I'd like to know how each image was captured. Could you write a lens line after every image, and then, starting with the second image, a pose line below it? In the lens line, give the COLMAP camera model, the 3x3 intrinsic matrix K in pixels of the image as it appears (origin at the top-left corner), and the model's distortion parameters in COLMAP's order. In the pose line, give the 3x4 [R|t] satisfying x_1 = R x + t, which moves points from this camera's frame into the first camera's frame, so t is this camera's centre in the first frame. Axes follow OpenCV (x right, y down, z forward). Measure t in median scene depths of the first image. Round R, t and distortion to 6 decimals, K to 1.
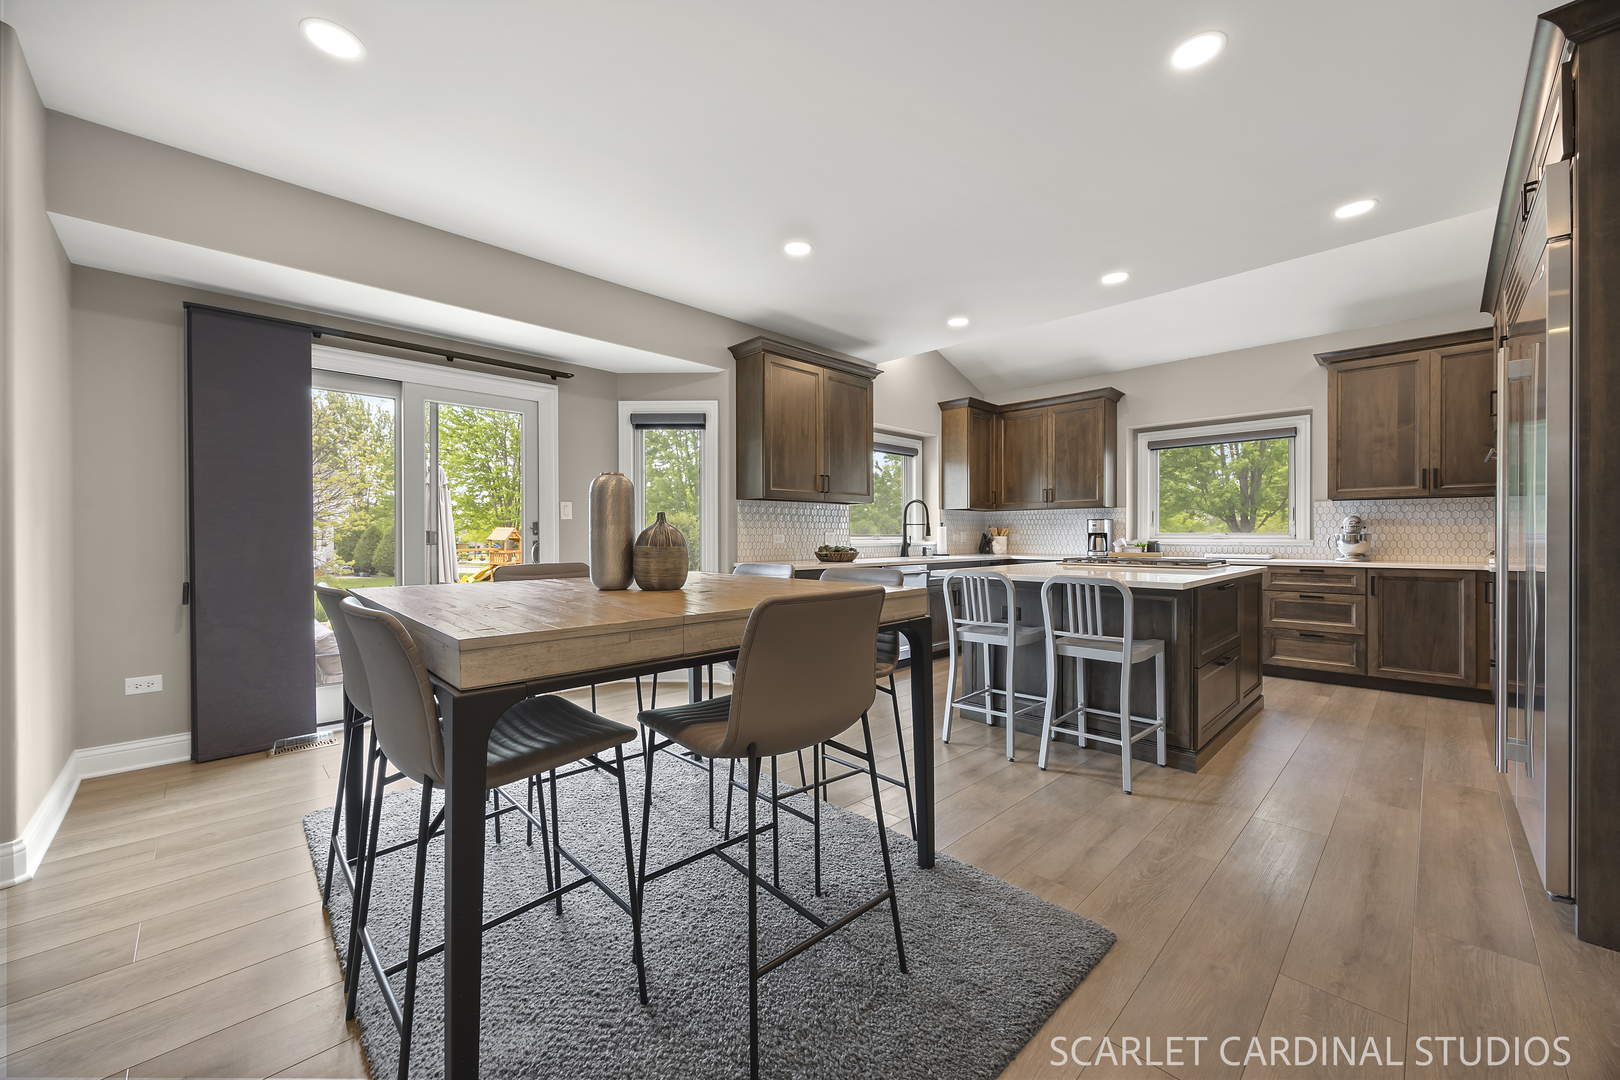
lens RADIAL K [[614.6, 0, 811.2], [0, 614.6, 534.2], [0, 0, 1]] dist [0.000406, 0.000149]
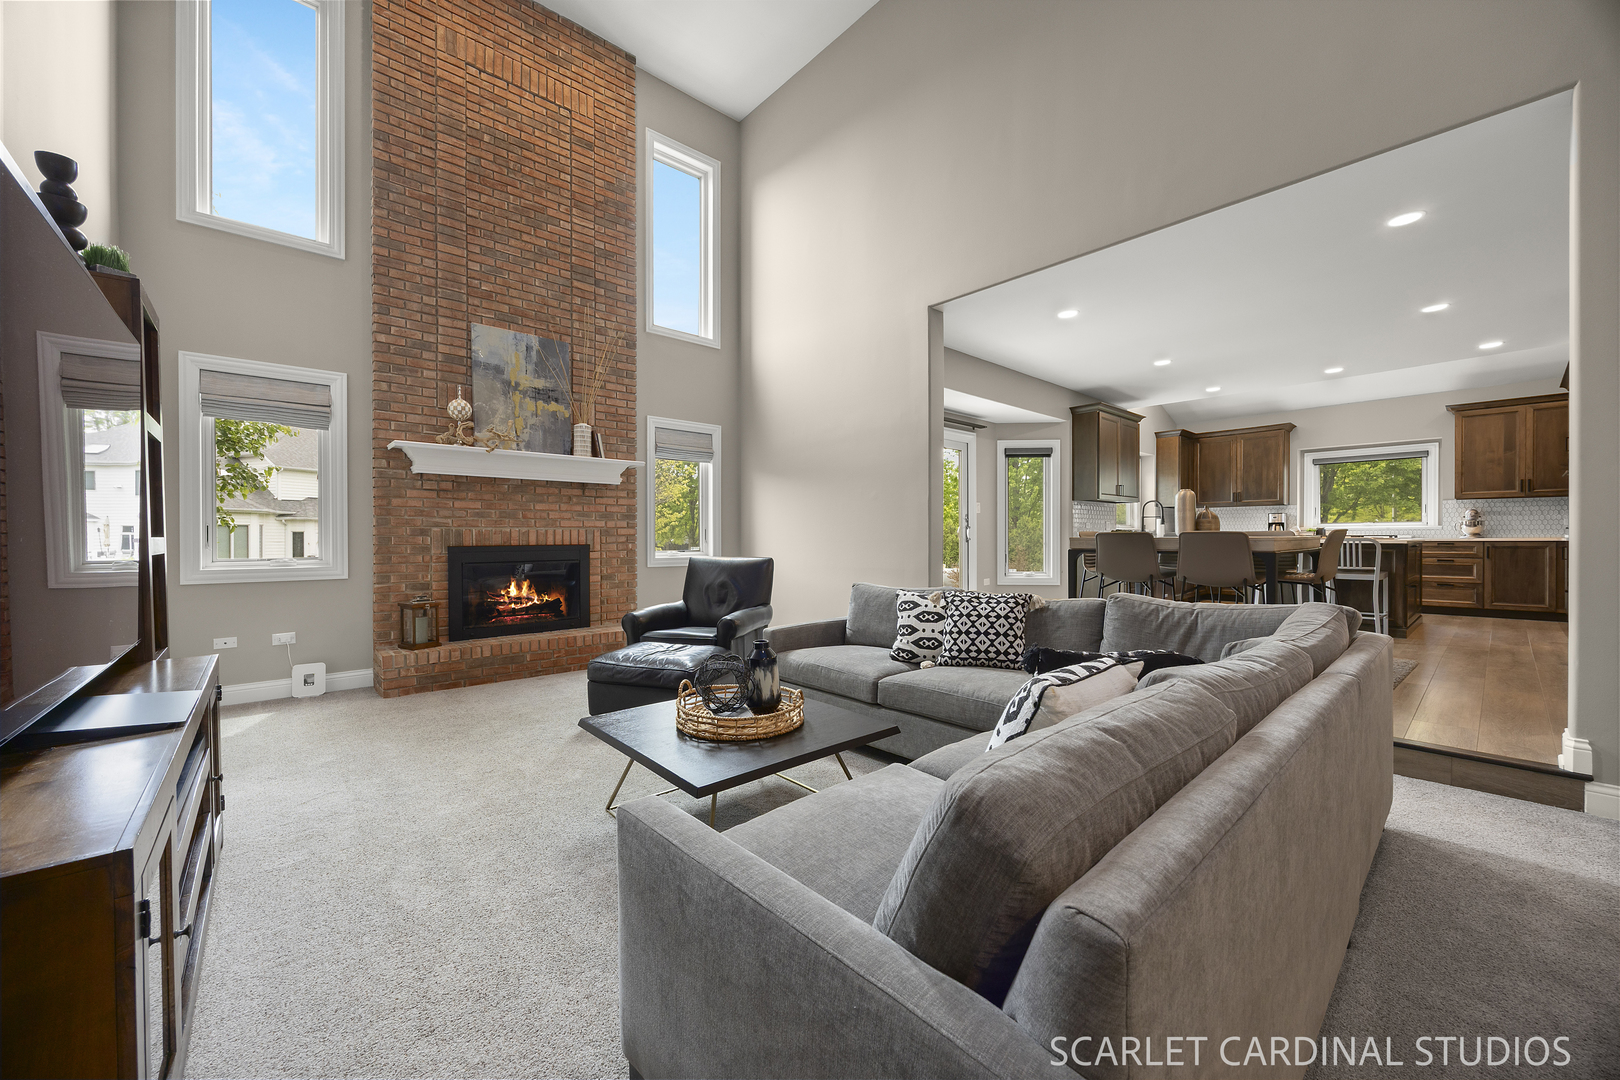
lens RADIAL K [[608.0, 0, 809.3], [0, 608.0, 538.6], [0, 0, 1]] dist [-0.001581, -0.000459]
pose [[0.998341, -0.000774, -0.057565, -0.720018], [0.001006, 0.999991, 0.004004, 0.037385], [0.057561, -0.004055, 0.998334, -0.643183]]
